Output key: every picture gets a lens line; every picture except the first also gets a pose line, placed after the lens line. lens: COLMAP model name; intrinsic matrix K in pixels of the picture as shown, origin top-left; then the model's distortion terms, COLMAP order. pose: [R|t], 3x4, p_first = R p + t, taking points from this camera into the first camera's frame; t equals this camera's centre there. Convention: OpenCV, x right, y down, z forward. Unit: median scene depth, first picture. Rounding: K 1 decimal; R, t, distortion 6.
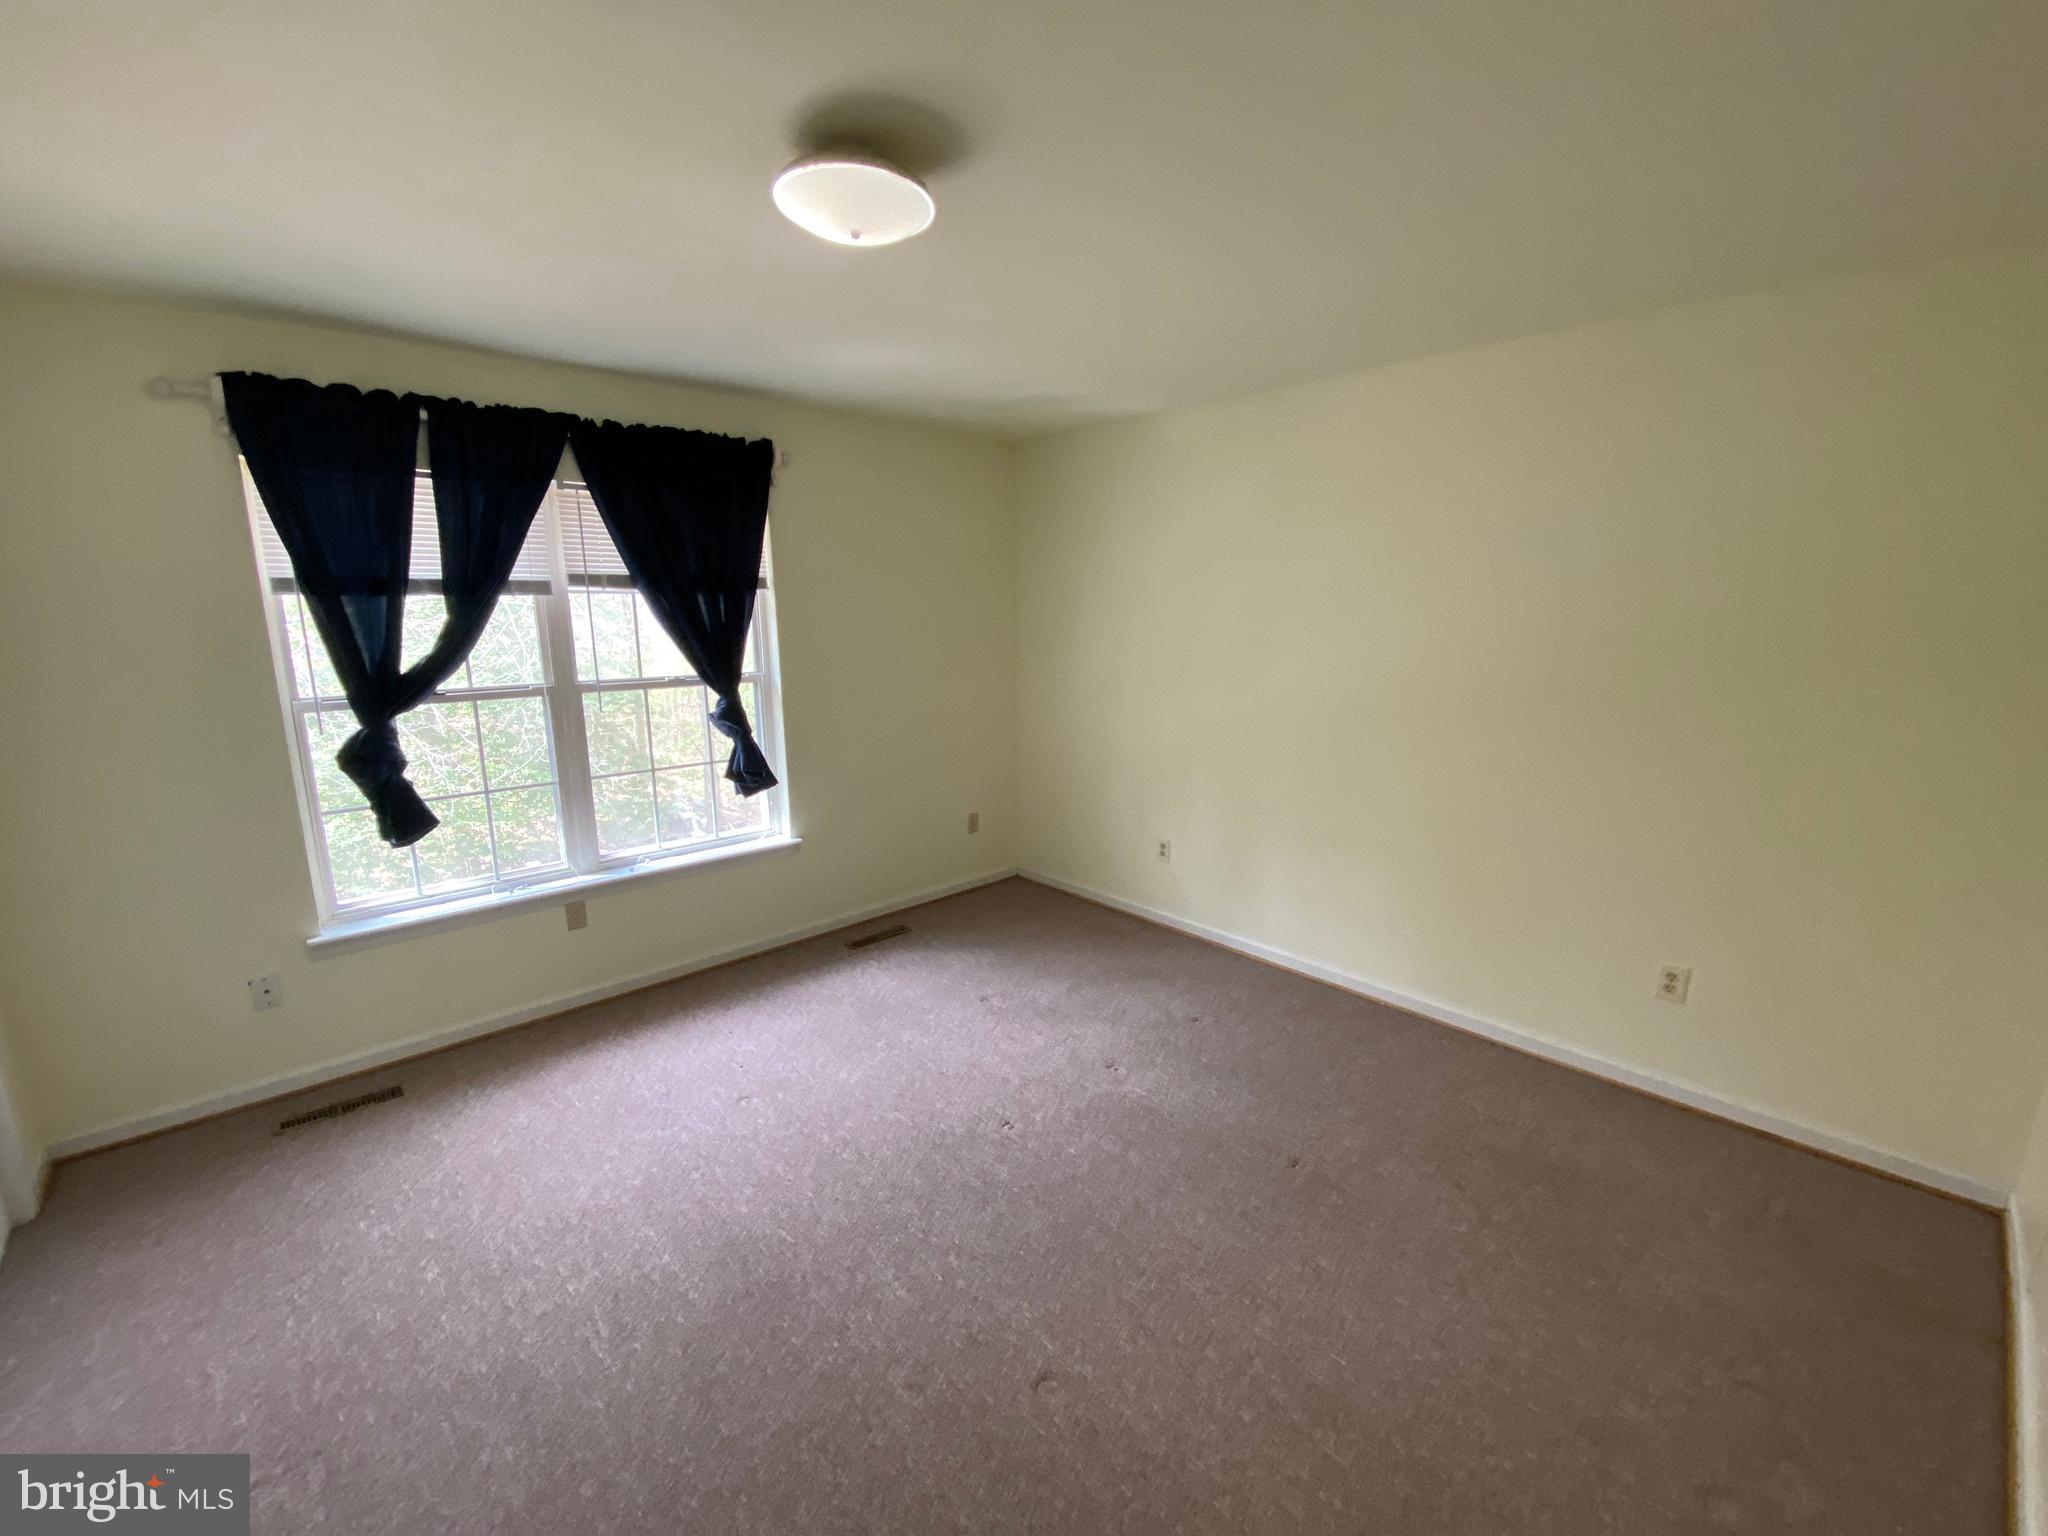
lens RADIAL K [[825.9, 0, 1049.5], [0, 825.9, 764.6], [0, 0, 1]] dist [-0.002509, -0.008490]
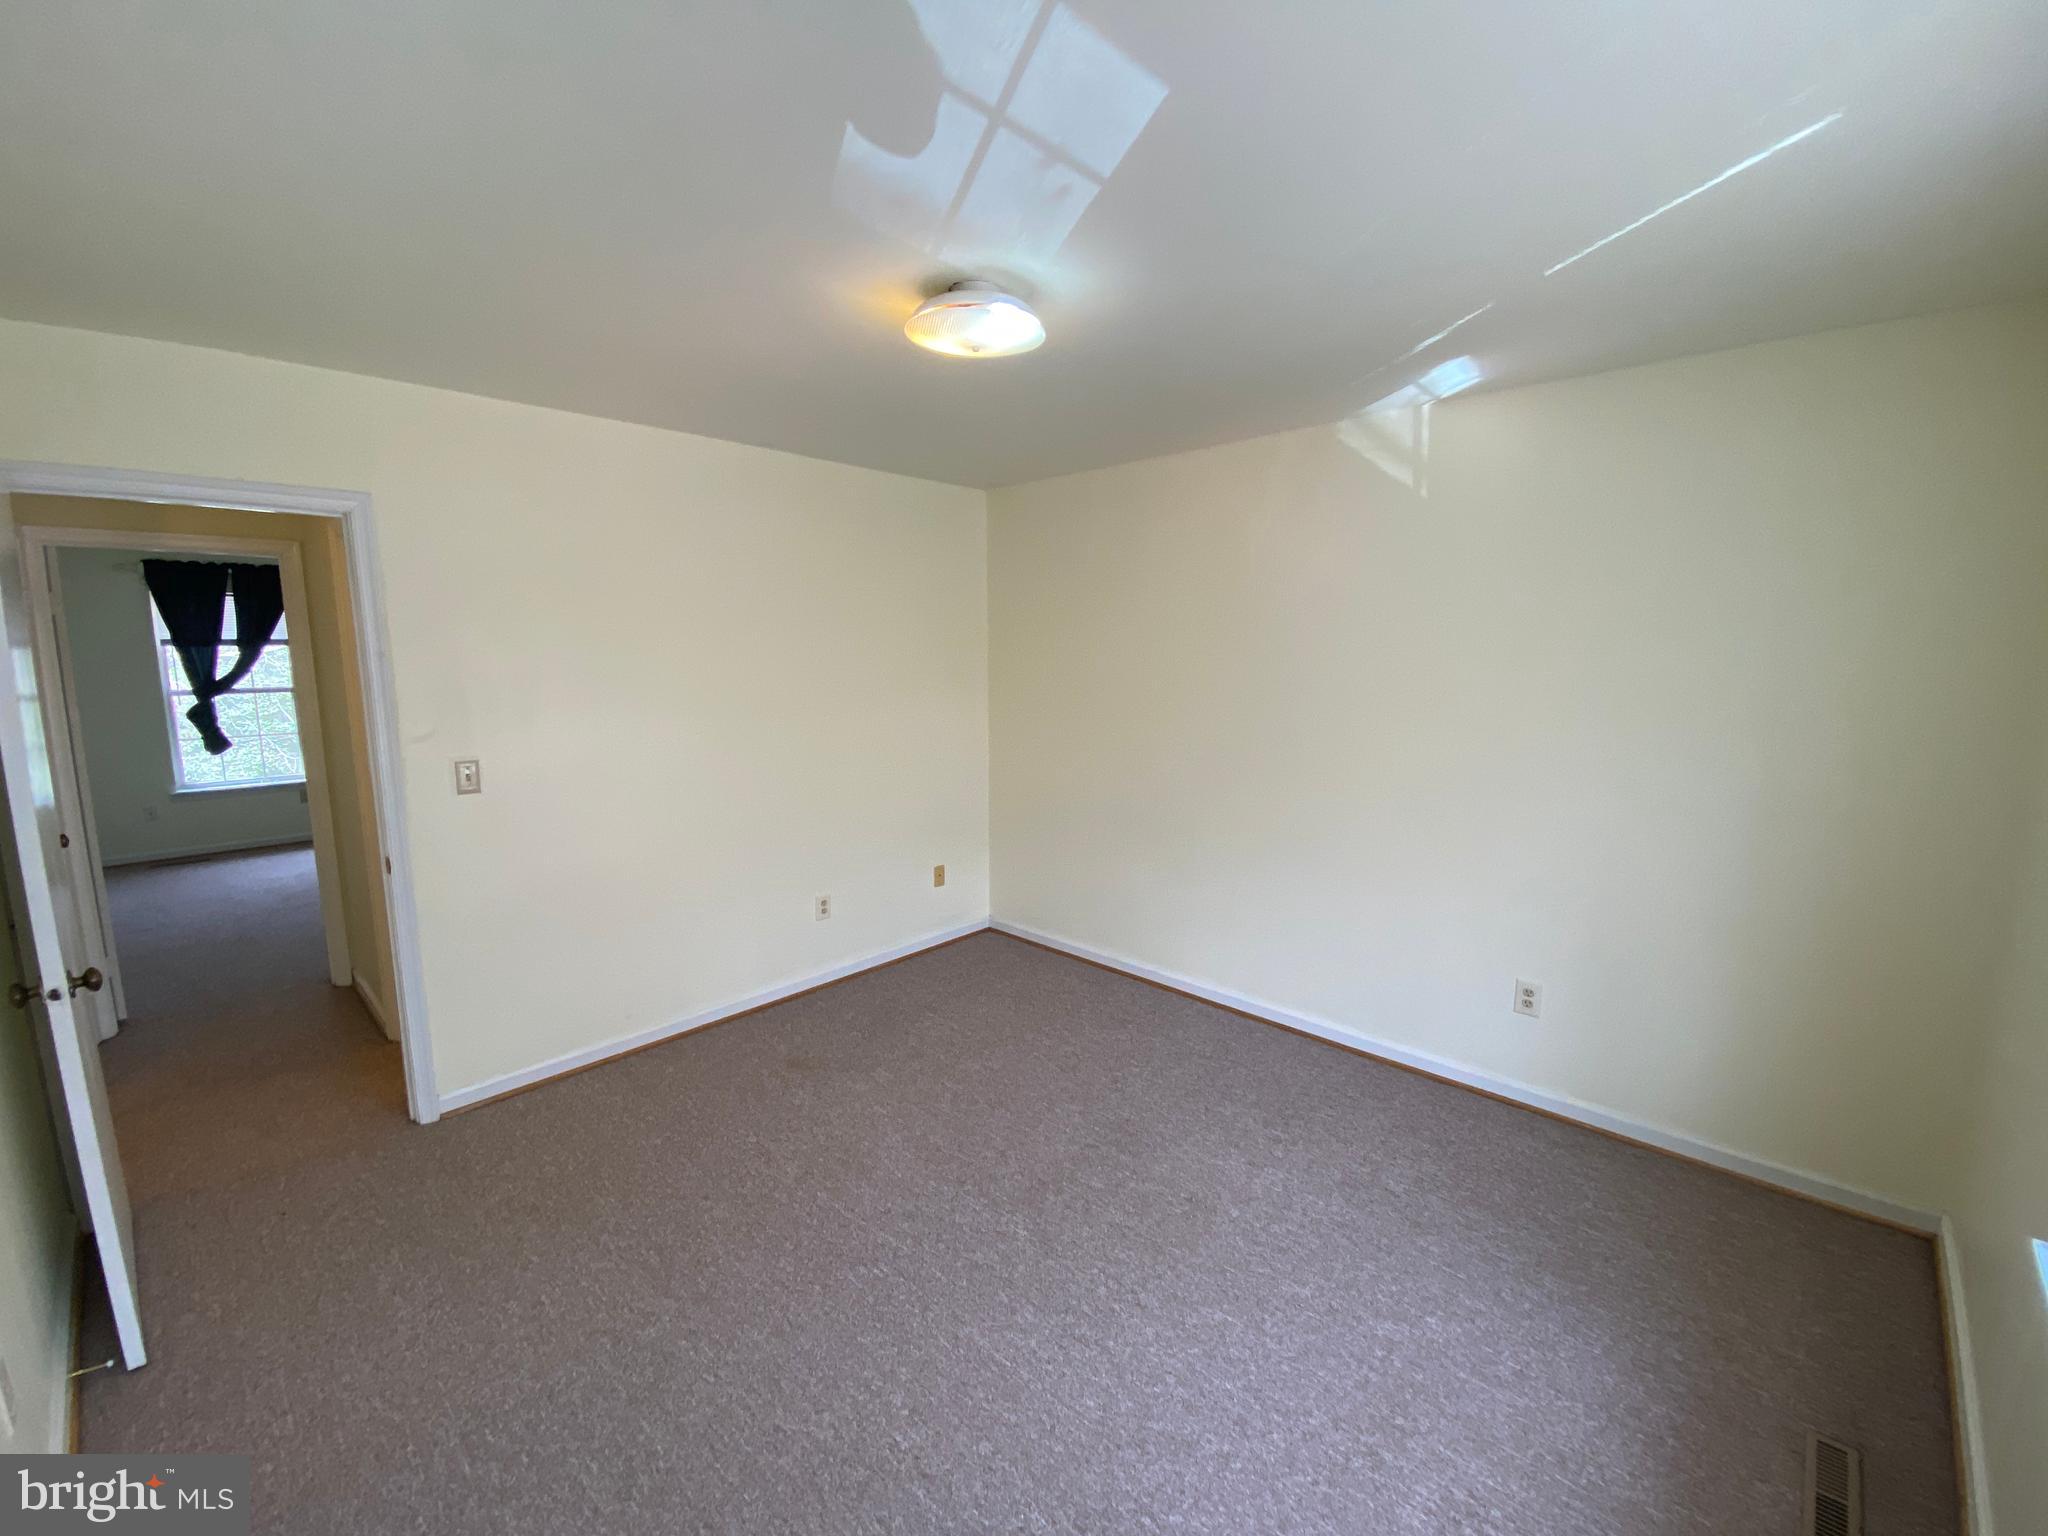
lens RADIAL K [[825.9, 0, 1027.3], [0, 825.9, 765.3], [0, 0, 1]] dist [-0.002509, -0.008490]
pose [[0.998181, -0.012000, 0.059075, 1.301331], [0.015082, 0.998532, -0.052017, 0.273618], [-0.058364, 0.052813, 0.996897, -1.363747]]
